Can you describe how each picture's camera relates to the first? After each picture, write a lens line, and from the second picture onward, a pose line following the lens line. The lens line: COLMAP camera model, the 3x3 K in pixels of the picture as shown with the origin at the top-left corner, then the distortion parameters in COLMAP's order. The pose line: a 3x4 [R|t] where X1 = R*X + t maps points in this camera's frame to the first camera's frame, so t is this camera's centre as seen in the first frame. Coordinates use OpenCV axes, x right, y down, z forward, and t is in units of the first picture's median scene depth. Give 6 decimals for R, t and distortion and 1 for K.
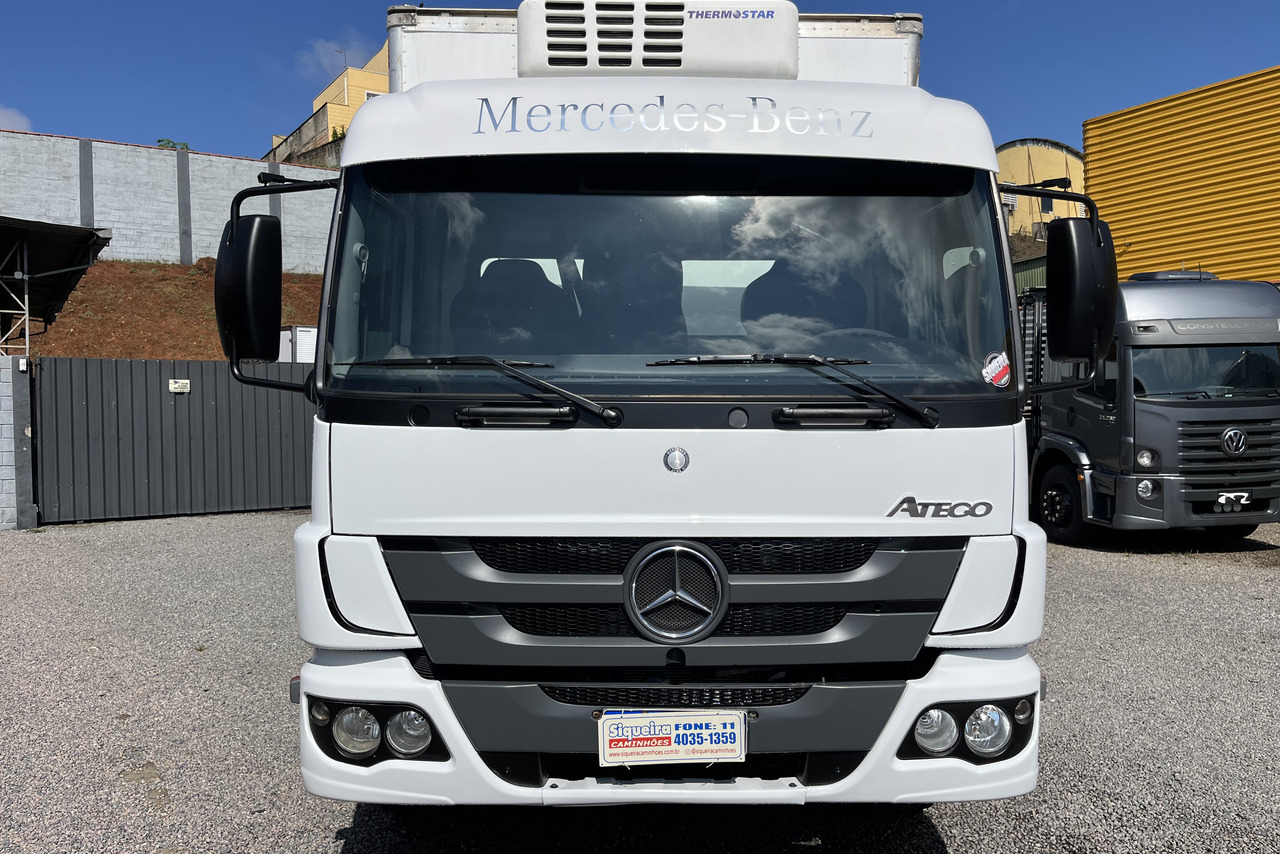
lens RADIAL K [[968.4, 0, 640.0], [0, 968.4, 427.0], [0, 0, 1]] dist [0.010701, 0.000389]
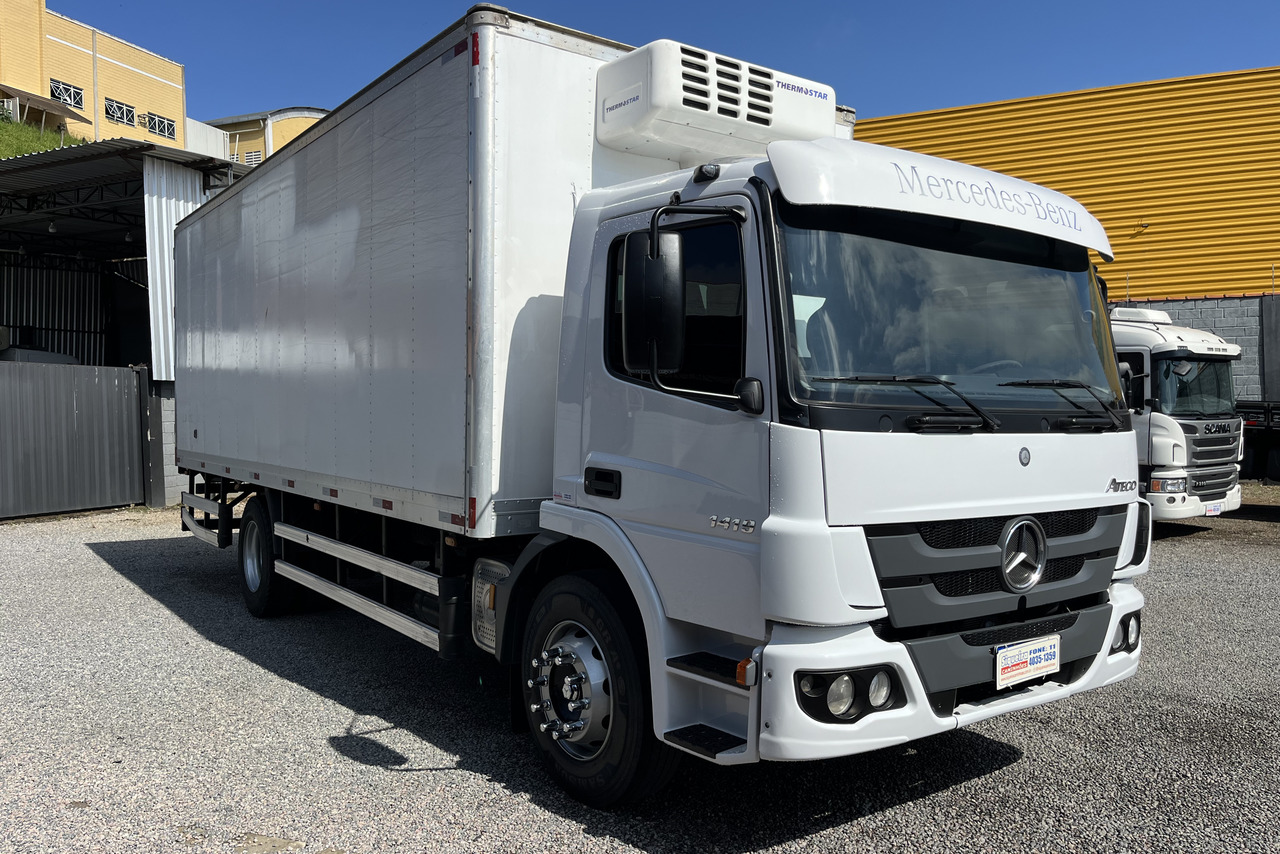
lens RADIAL K [[982.6, 0, 633.6], [0, 982.6, 435.2], [0, 0, 1]] dist [0.003803, -0.003538]
pose [[0.823809, -0.004293, 0.566851, -1.175831], [0.004212, 0.999990, 0.001451, -0.000160], [-0.566852, 0.001193, 0.823819, 0.174216]]
